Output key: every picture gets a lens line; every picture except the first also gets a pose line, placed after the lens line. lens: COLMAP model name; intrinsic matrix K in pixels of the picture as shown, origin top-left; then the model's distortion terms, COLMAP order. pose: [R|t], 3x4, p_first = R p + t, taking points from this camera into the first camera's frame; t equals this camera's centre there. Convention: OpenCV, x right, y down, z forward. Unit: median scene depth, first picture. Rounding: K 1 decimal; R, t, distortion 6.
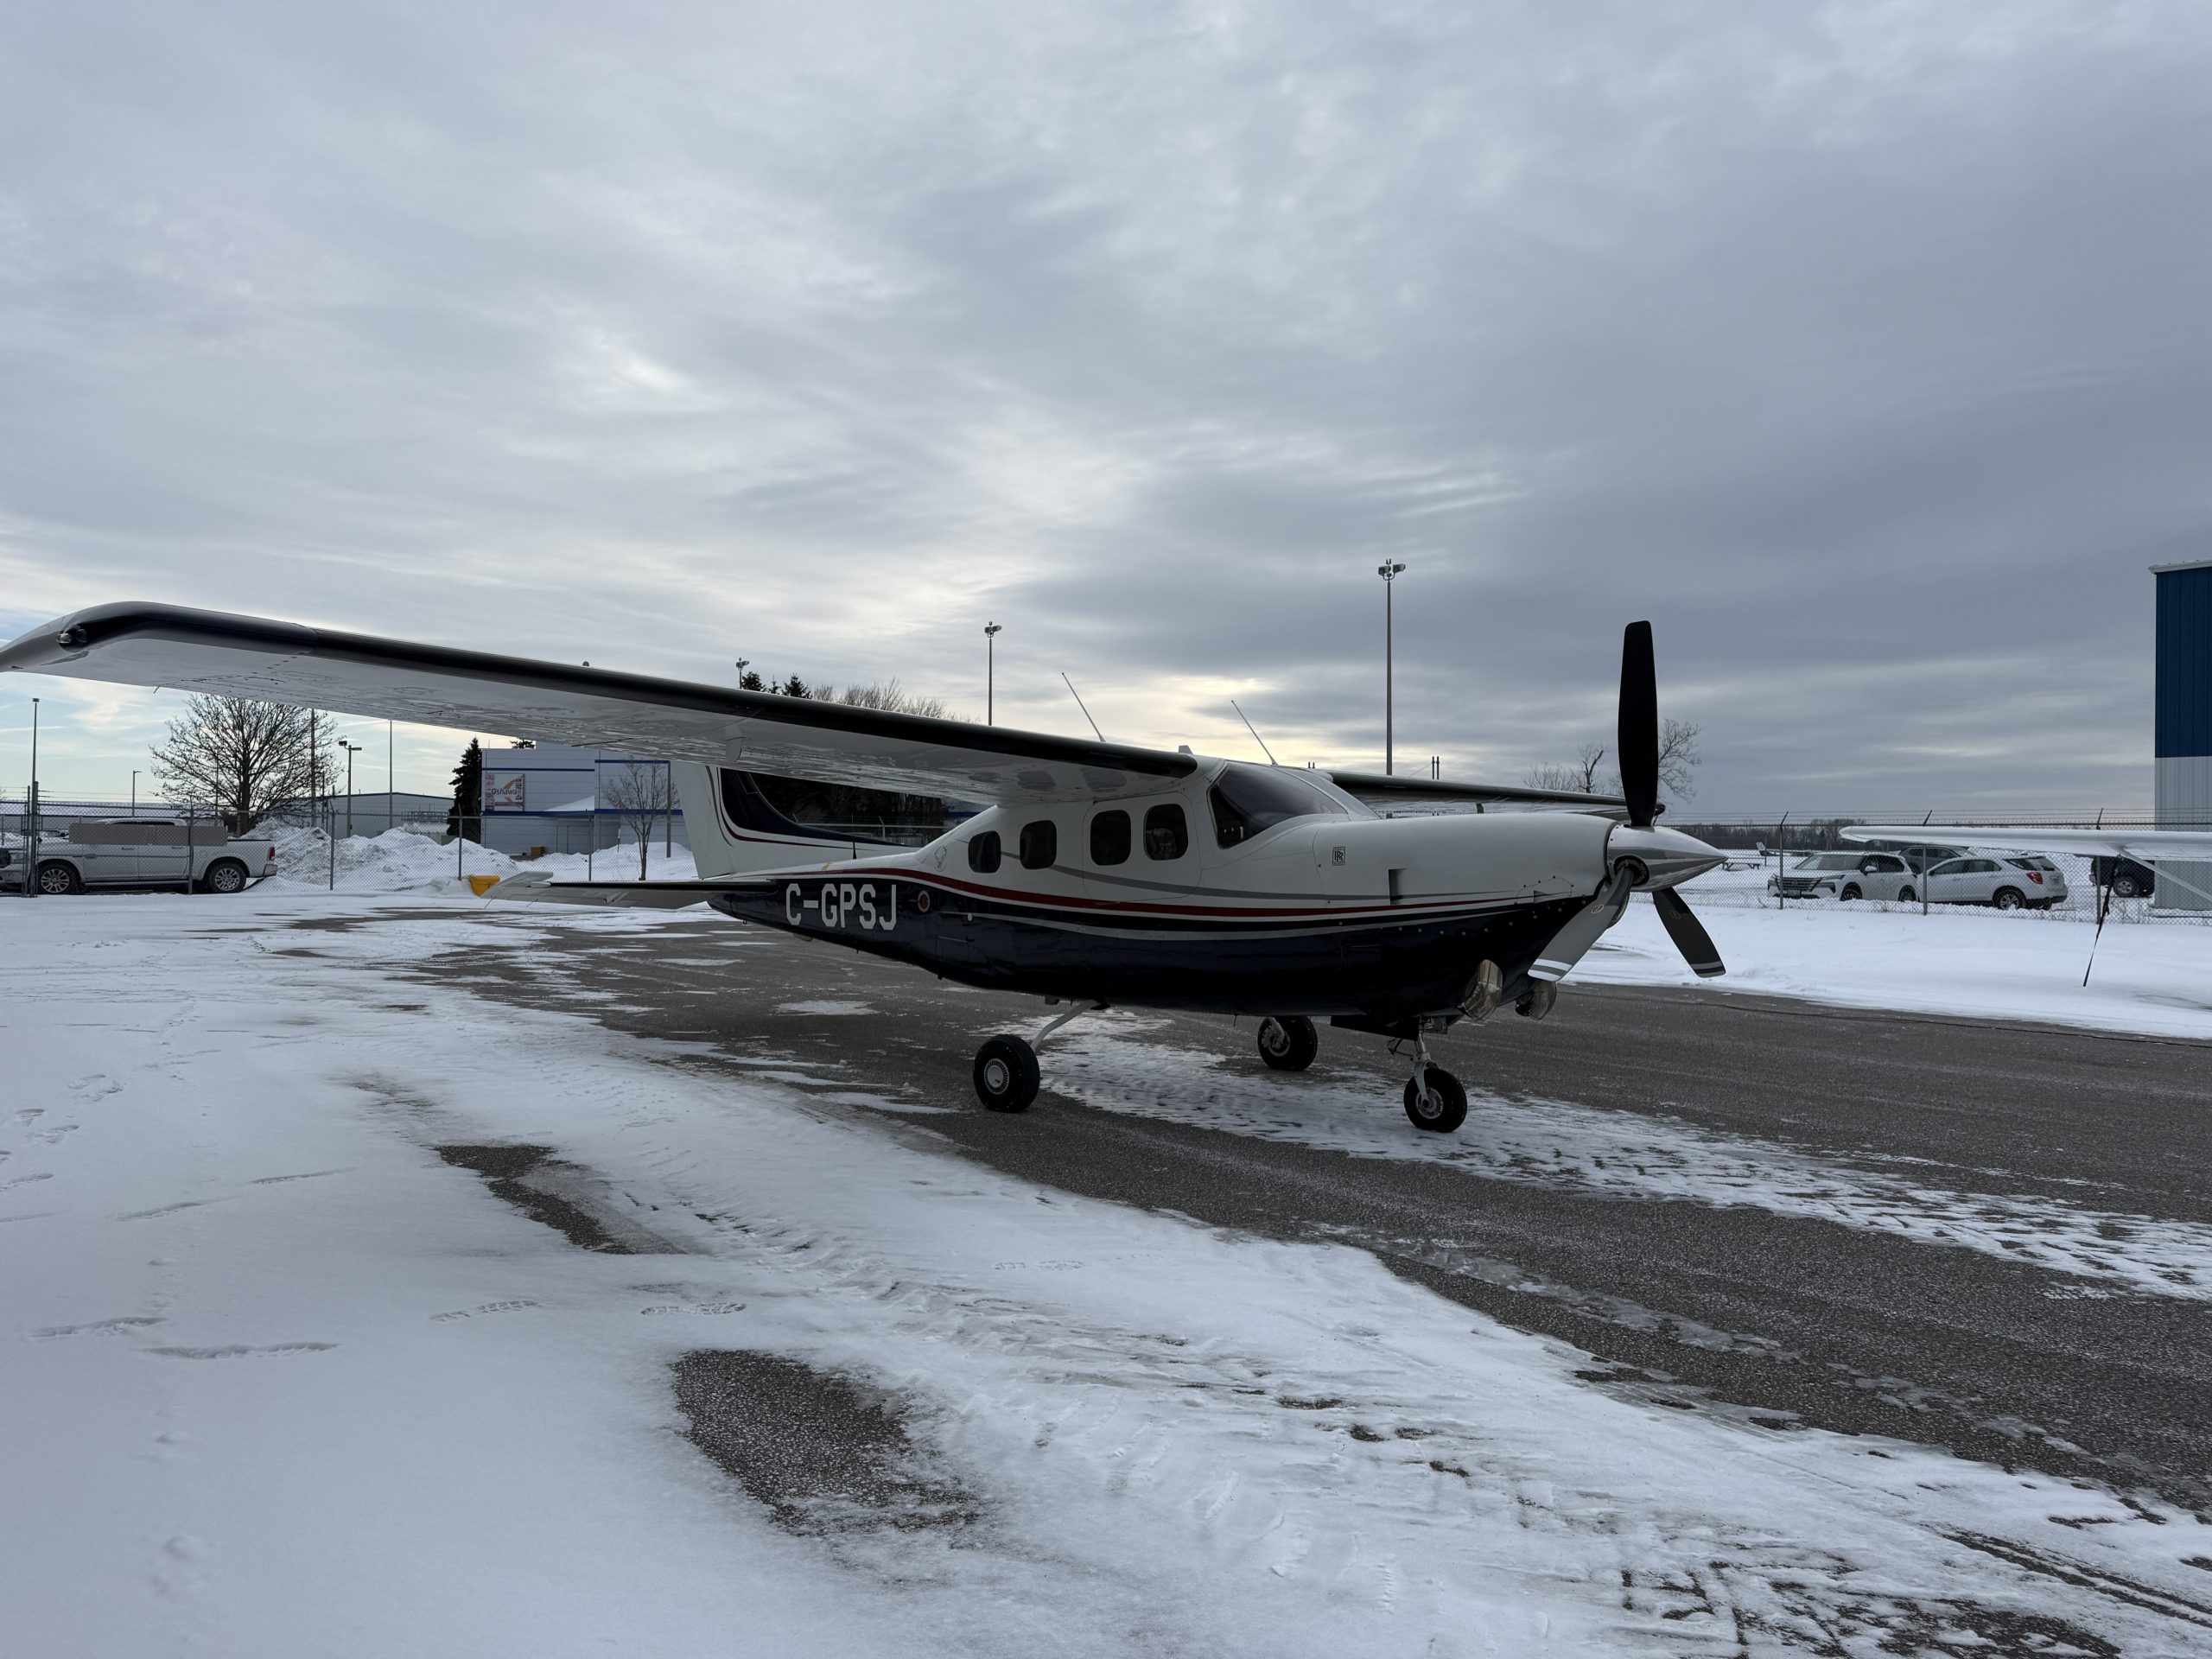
lens RADIAL K [[1553.0, 0, 1107.5], [0, 1553.0, 832.6], [0, 0, 1]] dist [0.108058, -0.146341]
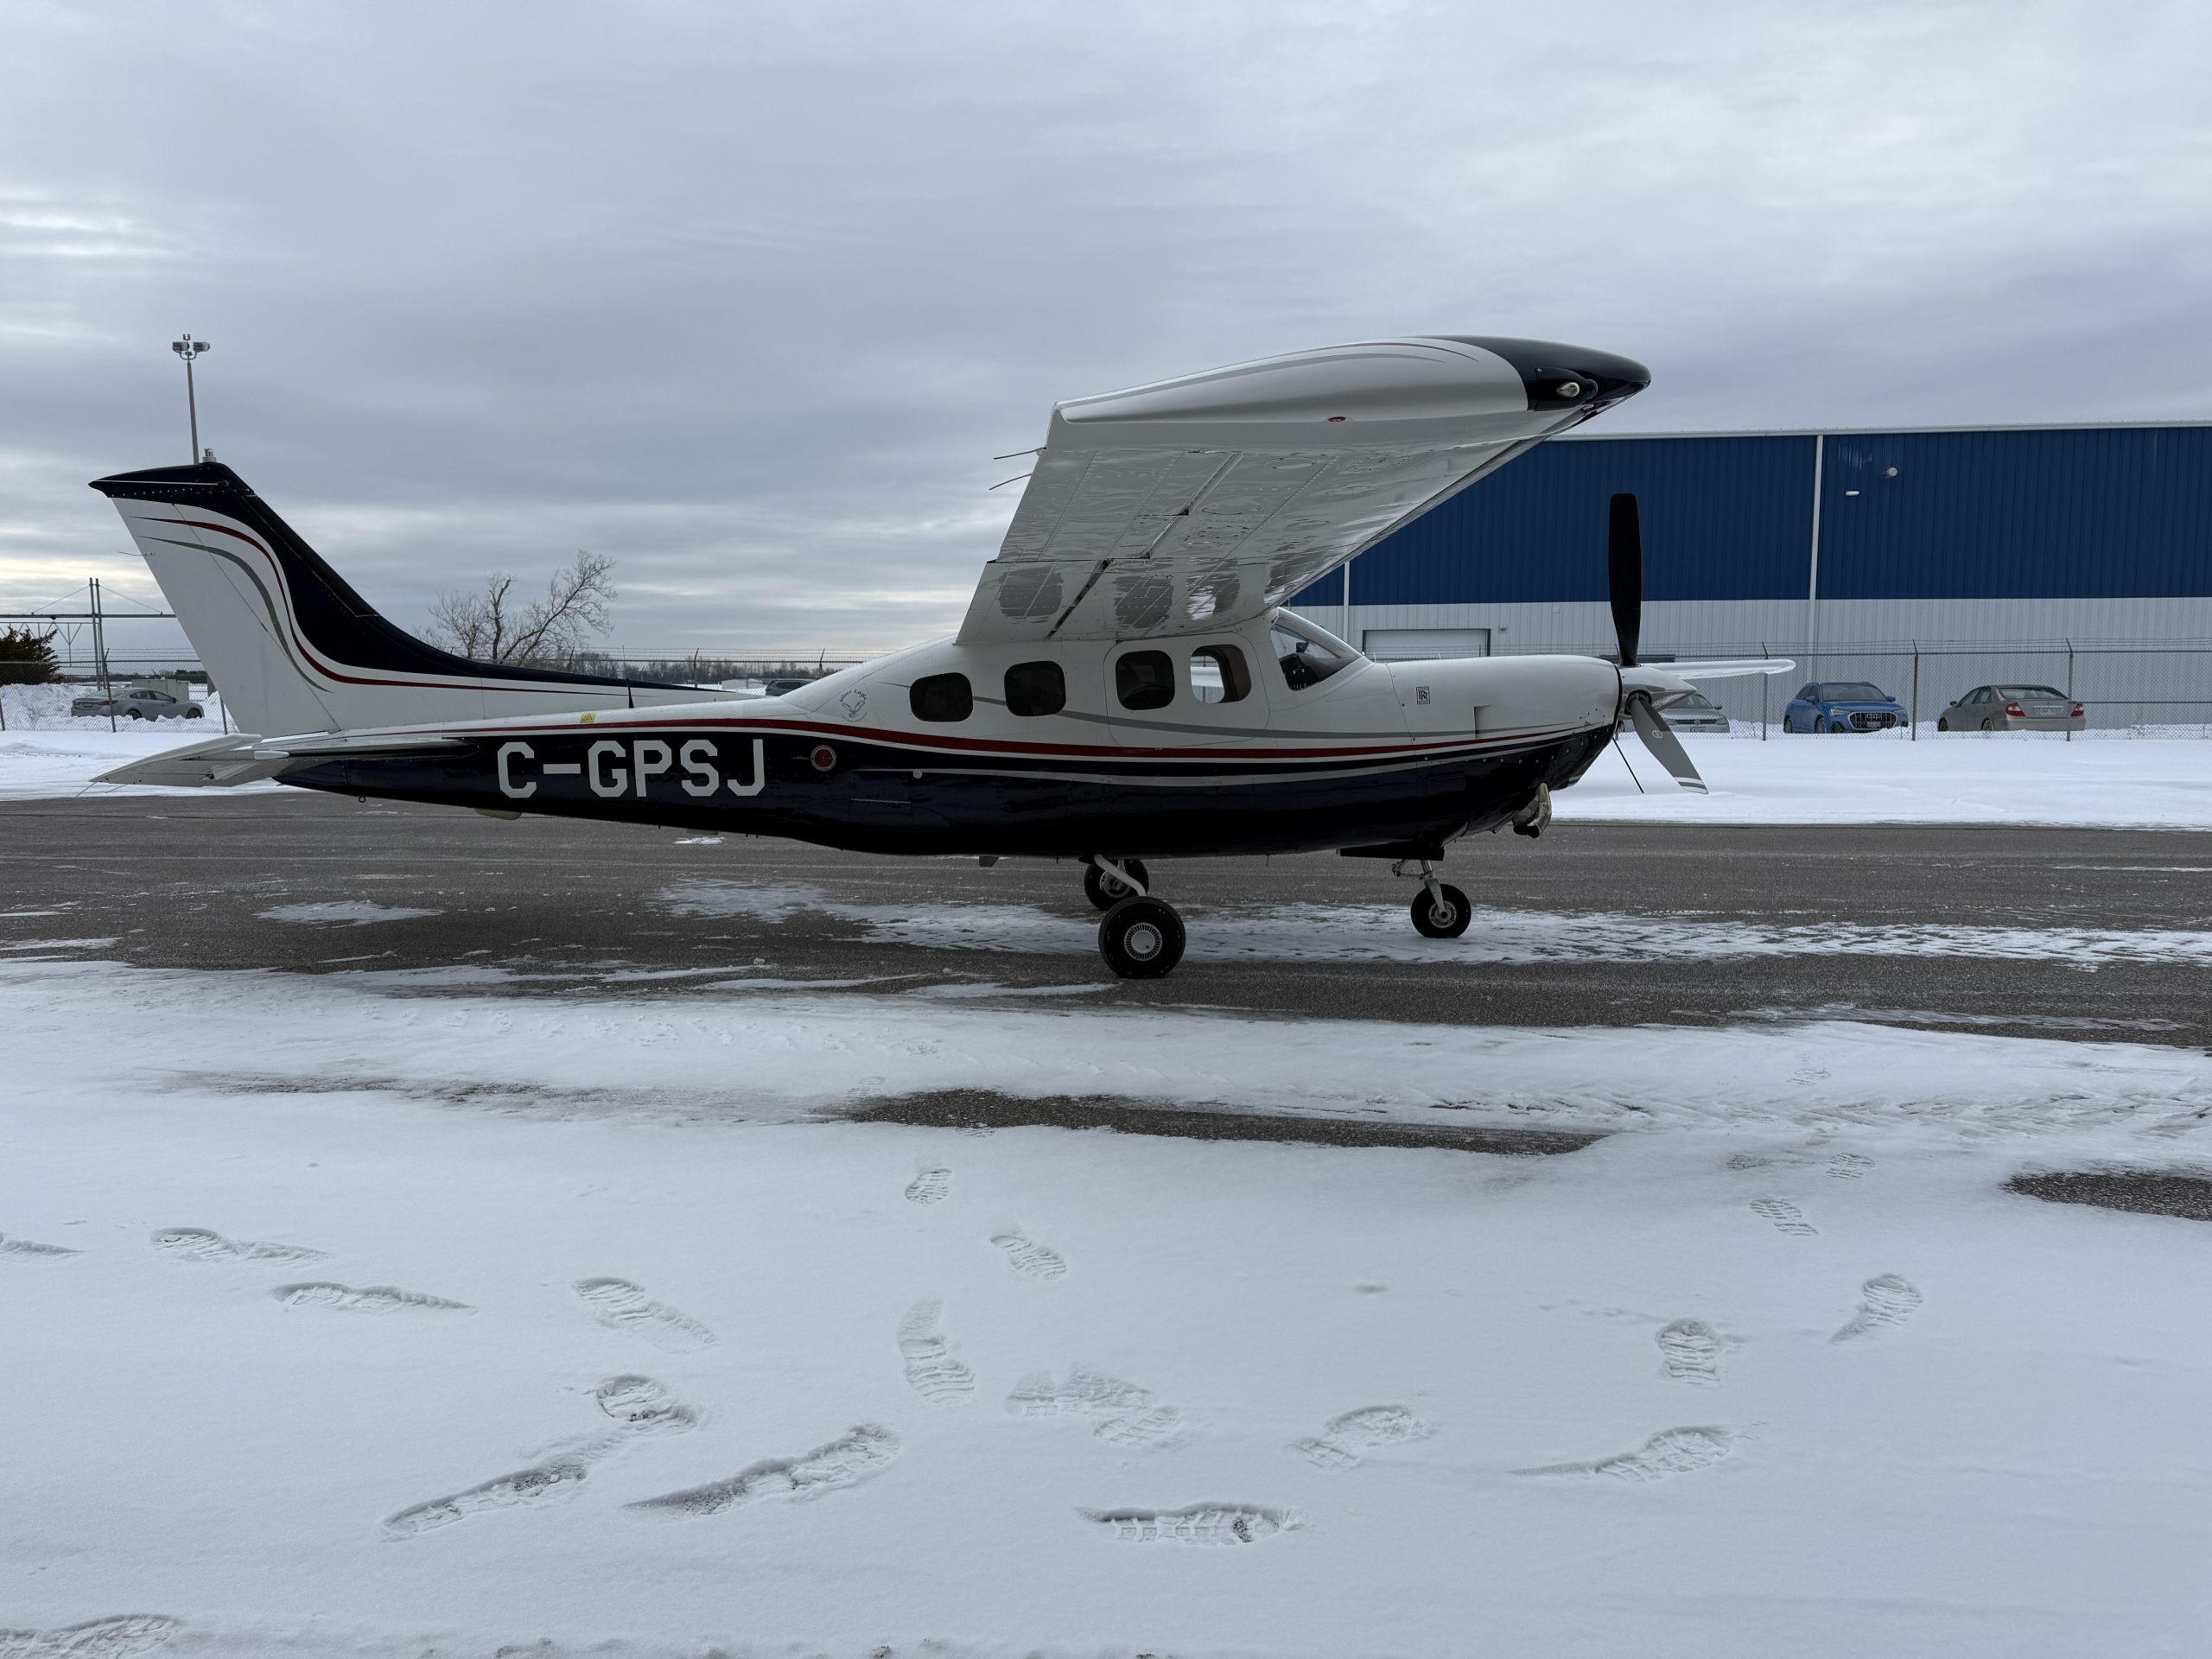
lens RADIAL K [[1553.0, 0, 1107.5], [0, 1553.0, 832.6], [0, 0, 1]] dist [0.108058, -0.146341]
pose [[0.713221, -0.075715, 0.696838, -0.579115], [0.001461, 0.994307, 0.106541, -0.004634], [-0.700938, -0.074969, 0.709271, 0.292297]]
